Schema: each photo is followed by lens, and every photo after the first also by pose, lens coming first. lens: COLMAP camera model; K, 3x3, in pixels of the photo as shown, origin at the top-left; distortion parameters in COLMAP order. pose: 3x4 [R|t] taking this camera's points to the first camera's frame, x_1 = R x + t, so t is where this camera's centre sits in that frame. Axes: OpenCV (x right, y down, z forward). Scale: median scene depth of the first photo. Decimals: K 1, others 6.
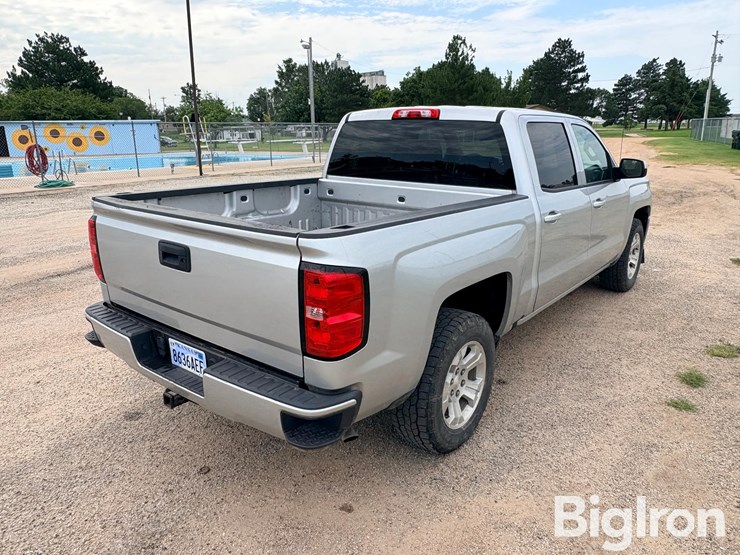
lens RADIAL K [[544.6, 0, 367.1], [0, 544.6, 277.1], [0, 0, 1]] dist [0.001253, -0.000445]
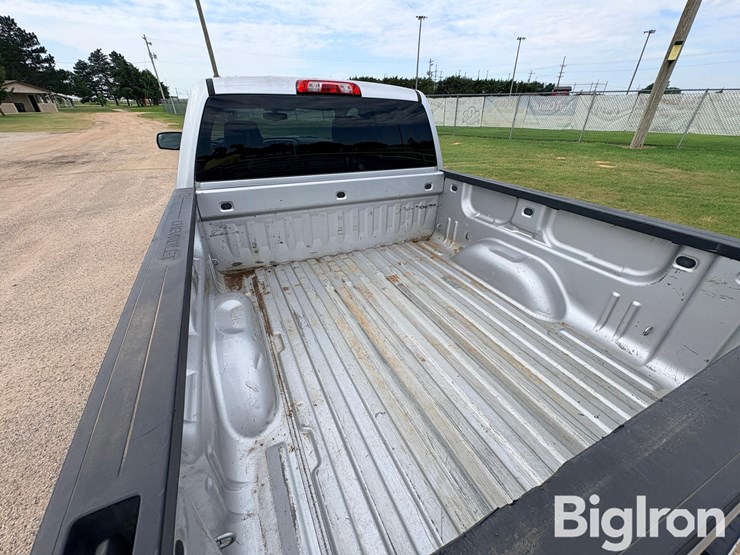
lens RADIAL K [[294.9, 0, 371.7], [0, 294.9, 276.9], [0, 0, 1]] dist [0.002554, 0.000112]
pose [[0.446675, -0.440334, 0.778838, -0.031787], [0.226515, 0.897801, 0.377683, -0.017326], [-0.865548, 0.007717, 0.500767, 0.063620]]
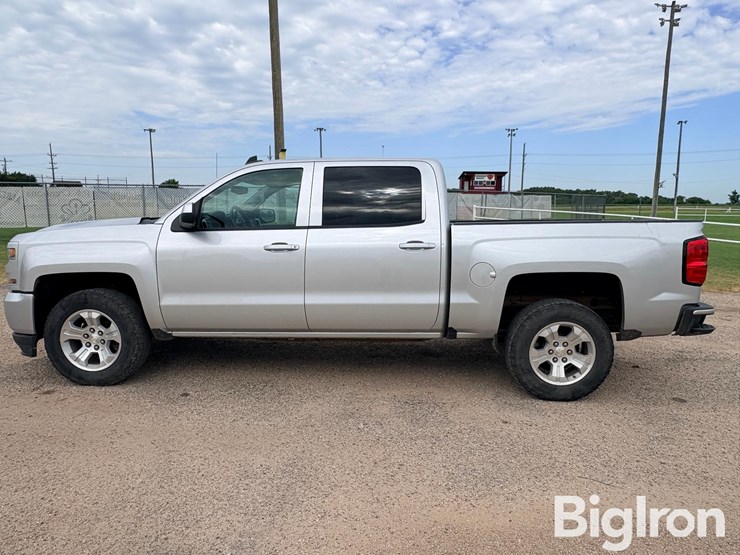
lens RADIAL K [[493.2, 0, 353.8], [0, 493.2, 276.7], [0, 0, 1]] dist [-0.005156, -0.001380]
pose [[-0.554333, -0.109675, 0.825037, -0.071520], [0.223972, 0.935056, 0.274784, -0.037400], [-0.801593, 0.337107, -0.493768, 0.160701]]
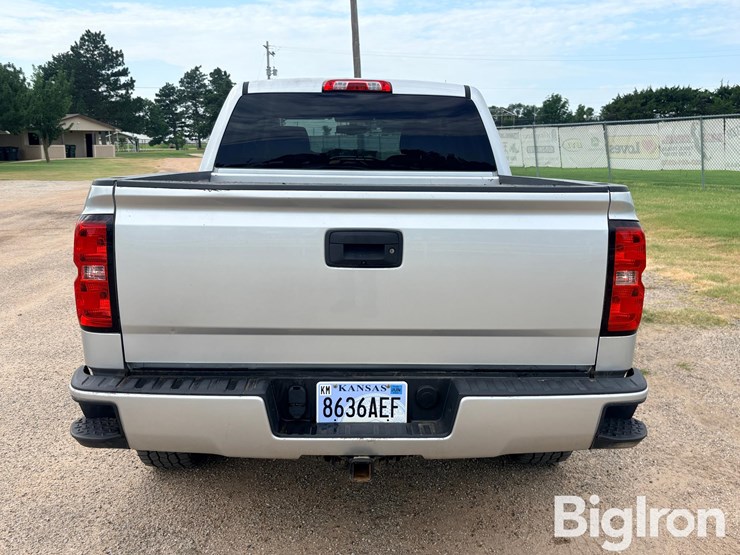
lens RADIAL K [[726.1, 0, 370.0], [0, 726.1, 277.5], [0, 0, 1]] dist [0.030684, -0.000742]
pose [[0.768056, -0.108155, 0.631183, -0.053633], [0.165352, 0.985705, -0.032305, 0.001627], [-0.618667, 0.129180, 0.774961, 0.016649]]
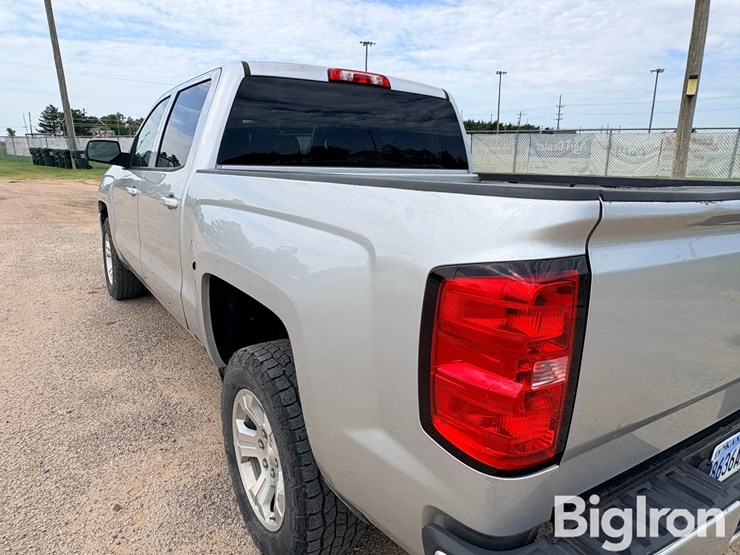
lens RADIAL K [[493.6, 0, 366.2], [0, 493.6, 276.2], [0, 0, 1]] dist [-0.000004, 0.006752]
pose [[0.325621, -0.215991, 0.920499, -0.053570], [0.231710, 0.962100, 0.143786, -0.011434], [-0.916669, 0.166469, 0.363327, 0.069378]]
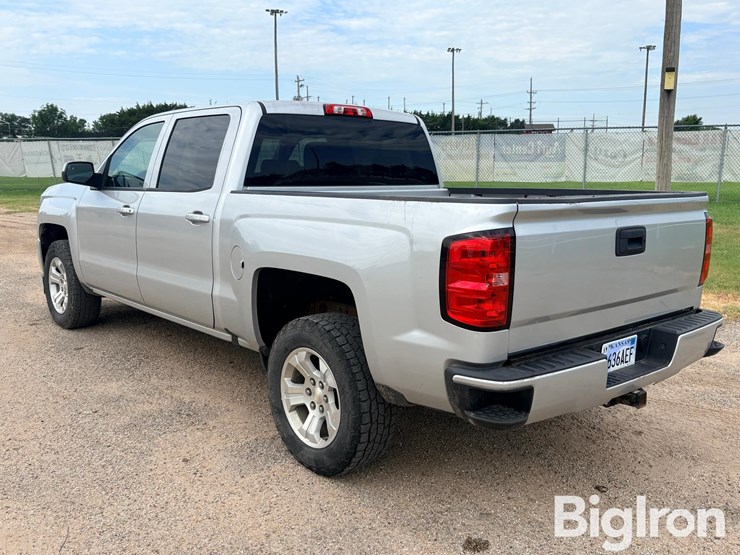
lens RADIAL K [[690.3, 0, 370.0], [0, 690.3, 277.5], [0, 0, 1]] dist [0.042977, -0.021581]
pose [[0.197317, -0.161077, 0.967016, -0.093978], [0.255916, 0.960670, 0.107801, -0.013049], [-0.946347, 0.226203, 0.230779, 0.067262]]
